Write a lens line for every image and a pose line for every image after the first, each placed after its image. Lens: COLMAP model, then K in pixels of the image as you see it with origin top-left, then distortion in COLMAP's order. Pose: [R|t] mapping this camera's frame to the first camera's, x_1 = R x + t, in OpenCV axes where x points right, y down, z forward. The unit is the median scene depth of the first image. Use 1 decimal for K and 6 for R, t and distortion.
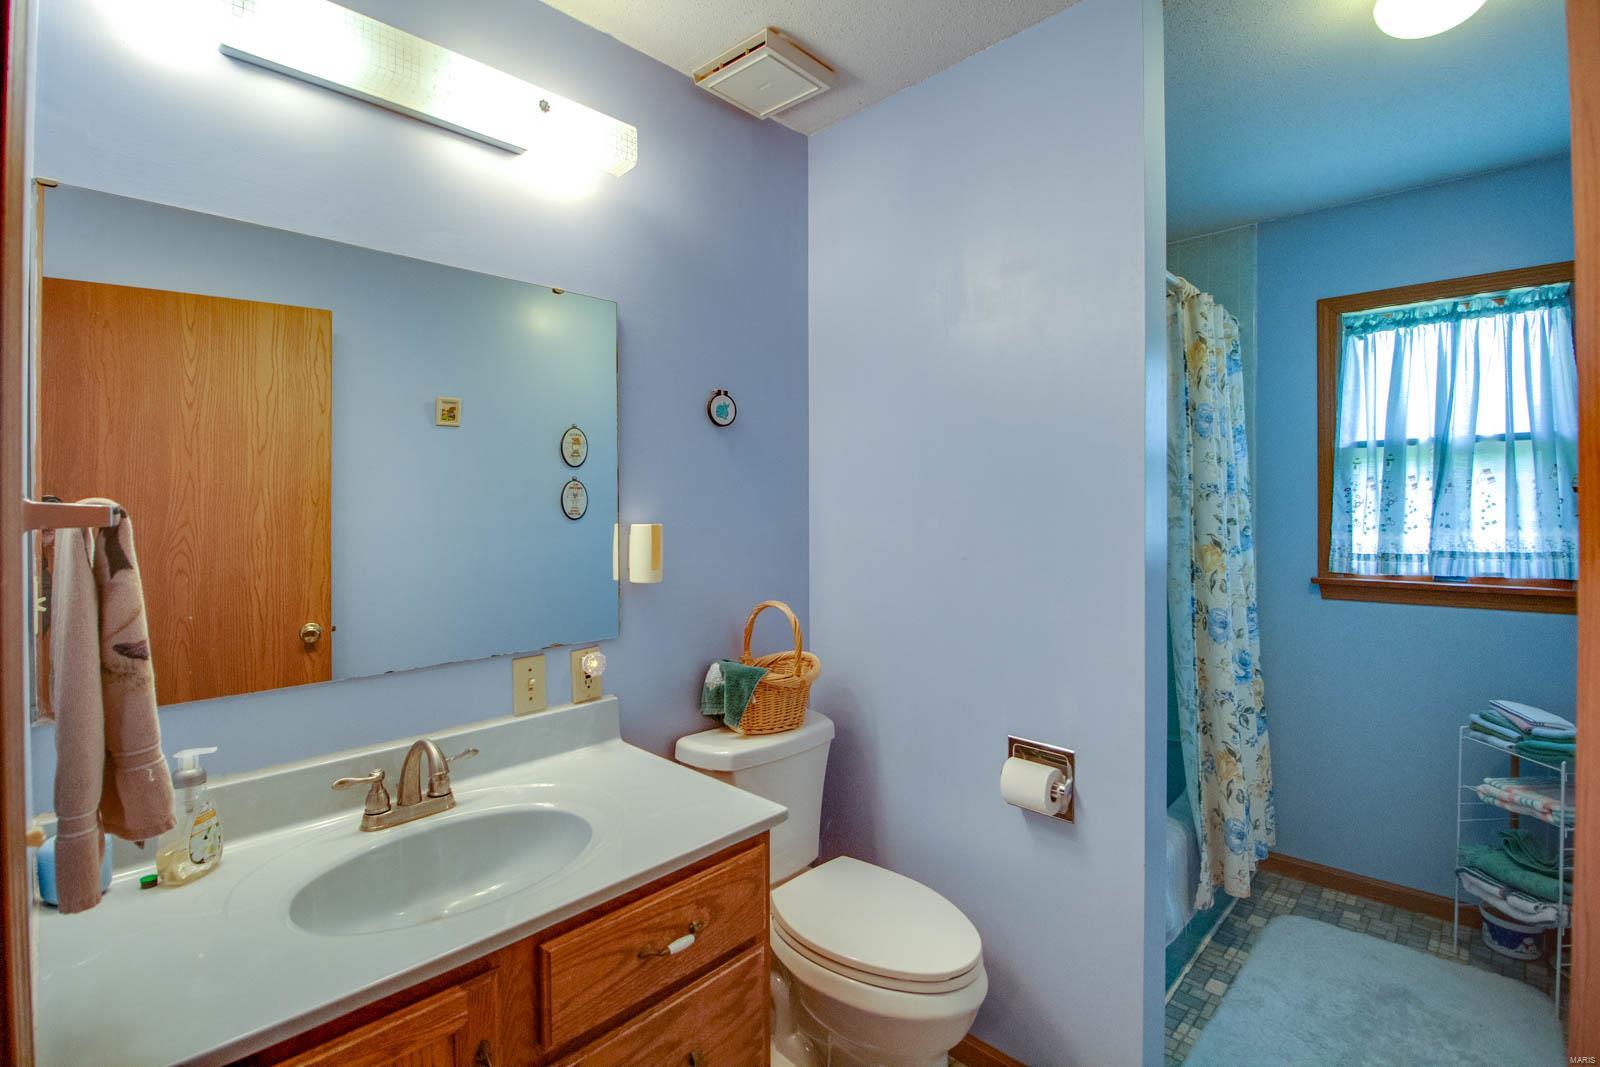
lens RADIAL K [[737.3, 0, 801.4], [0, 737.3, 509.2], [0, 0, 1]] dist [-0.003511, -0.011521]
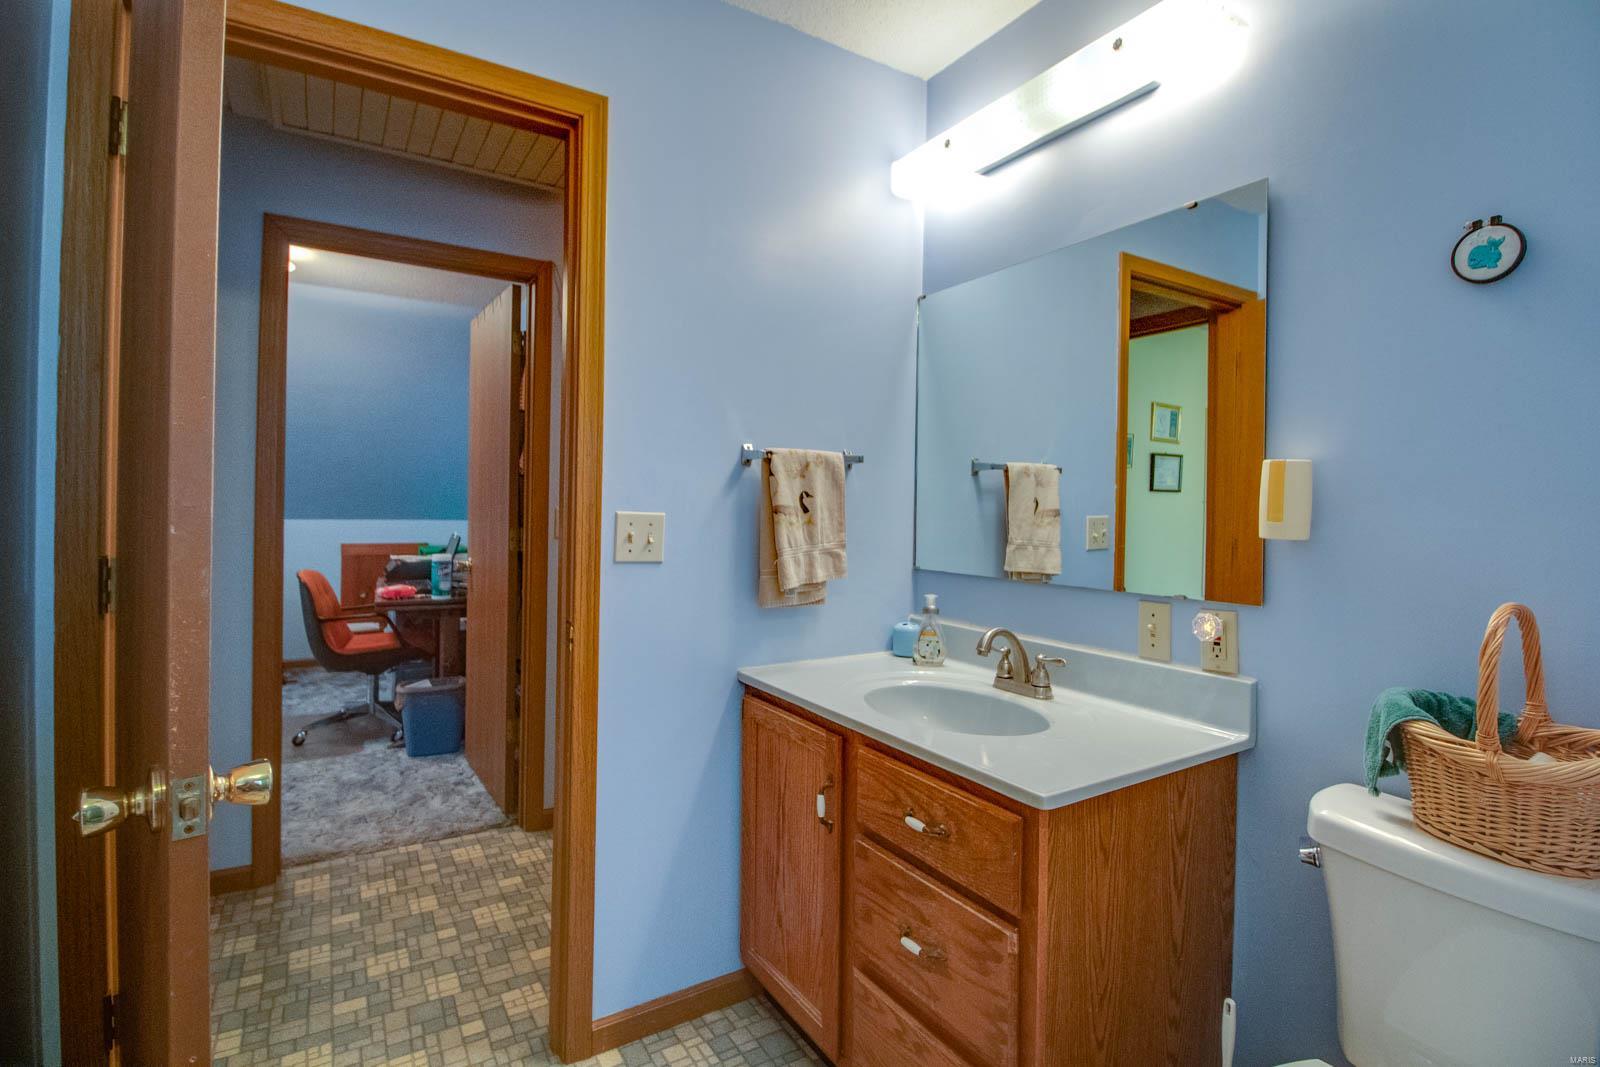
lens RADIAL K [[747.8, 0, 799.8], [0, 747.8, 510.4], [0, 0, 1]] dist [0.001453, -0.013650]
pose [[-0.240524, 0.007543, -0.970614, 0.891794], [-0.017044, 0.999783, 0.011994, 0.098927], [0.970493, 0.019428, -0.240344, 1.004351]]
